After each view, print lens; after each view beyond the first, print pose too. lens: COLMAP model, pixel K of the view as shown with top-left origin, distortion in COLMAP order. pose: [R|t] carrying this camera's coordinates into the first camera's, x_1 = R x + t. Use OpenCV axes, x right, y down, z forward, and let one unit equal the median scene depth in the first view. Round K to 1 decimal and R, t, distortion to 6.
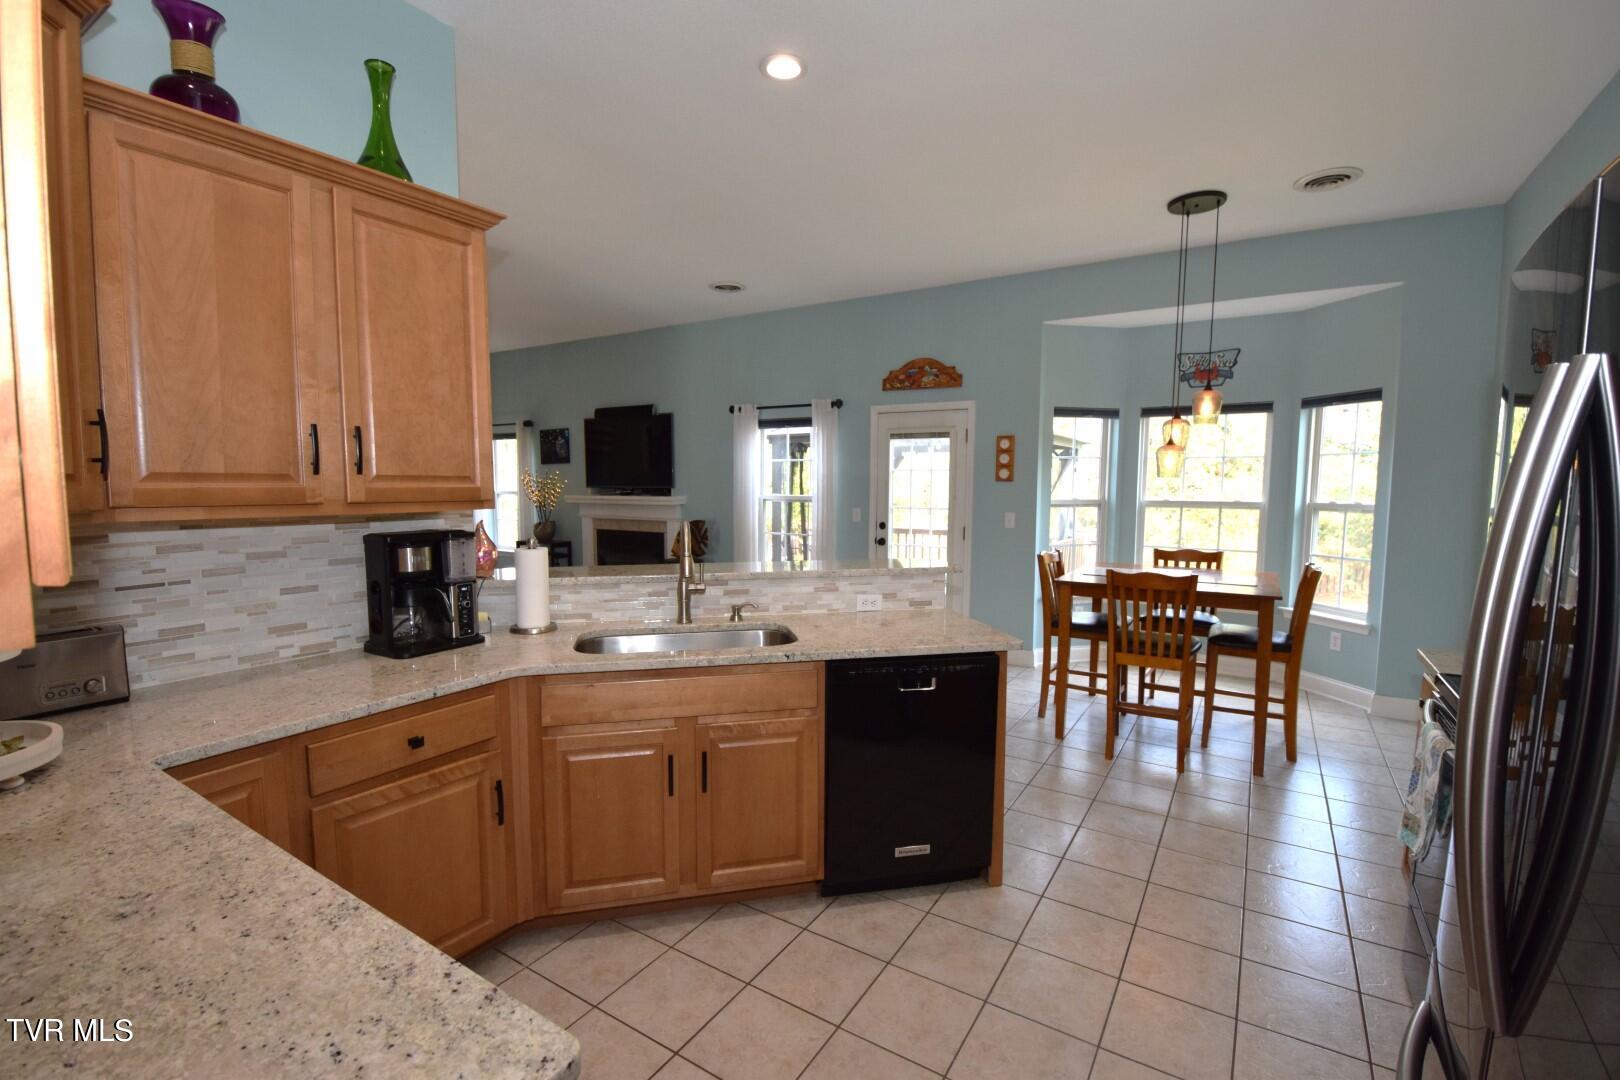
lens RADIAL K [[710.9, 0, 812.5], [0, 710.9, 548.6], [0, 0, 1]] dist [0.014697, -0.019490]
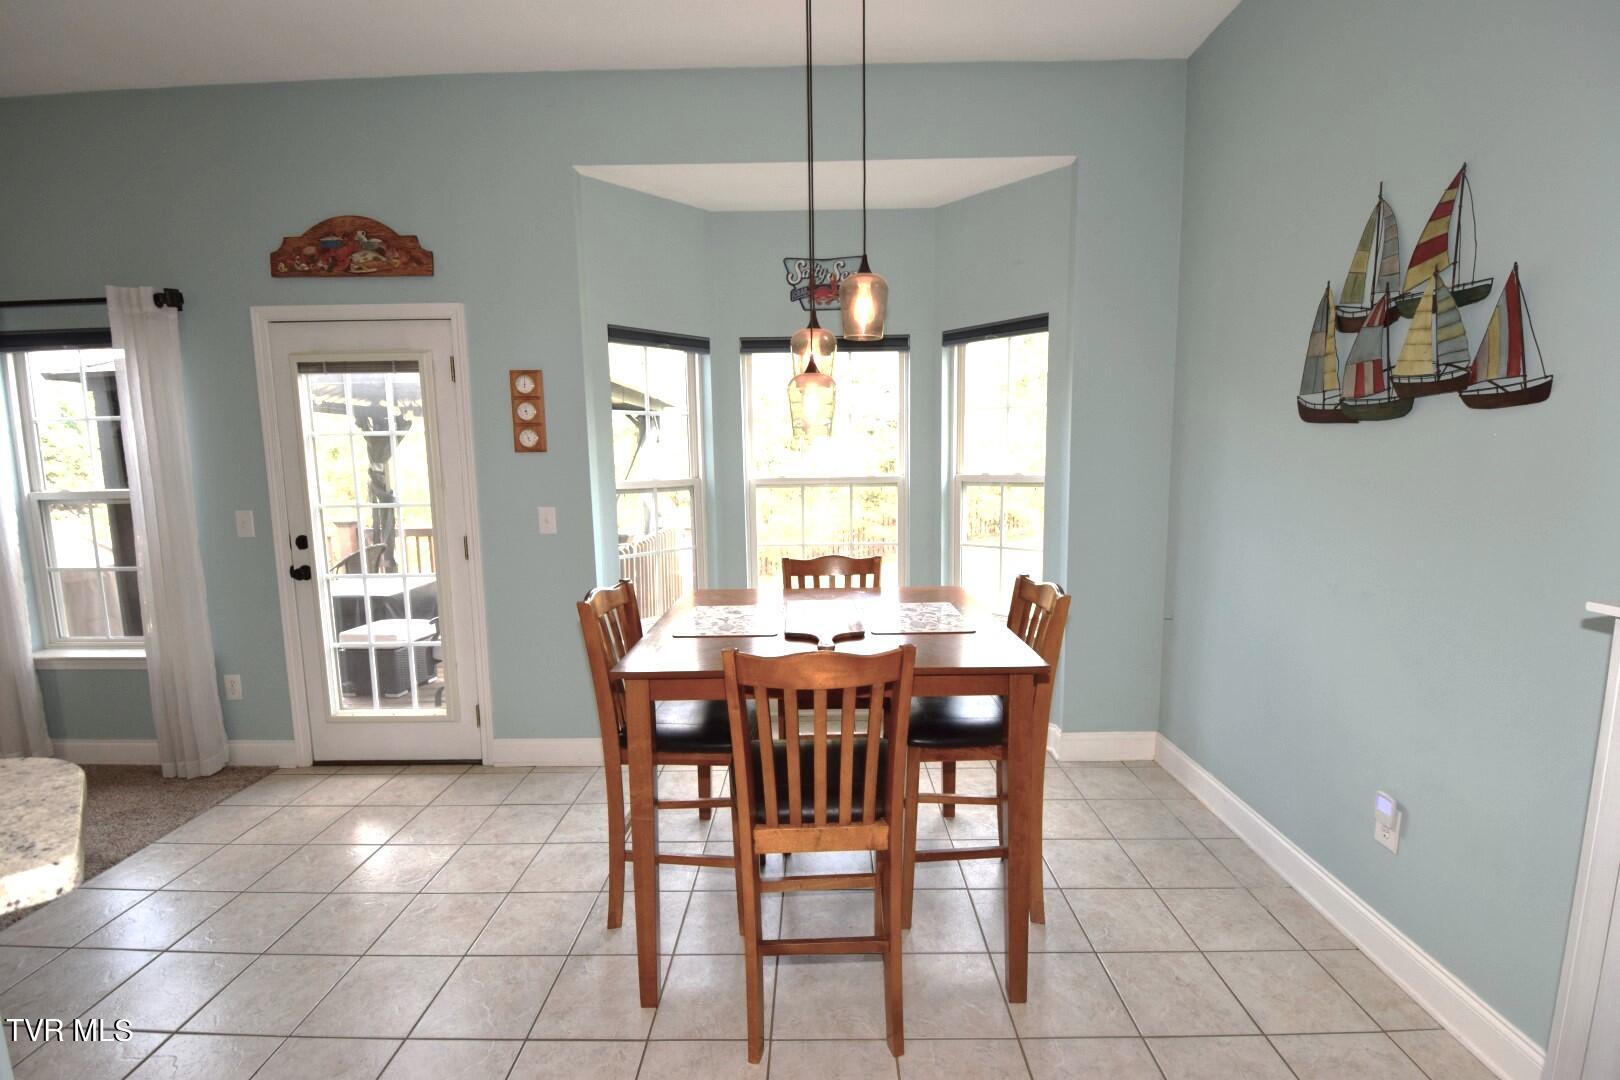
lens RADIAL K [[710.9, 0, 812.5], [0, 710.9, 548.6], [0, 0, 1]] dist [0.014697, -0.019490]
pose [[0.851185, -0.080527, 0.518651, 0.161085], [0.067177, 0.996748, 0.044510, -0.028683], [-0.520548, -0.003045, 0.853827, 0.402621]]
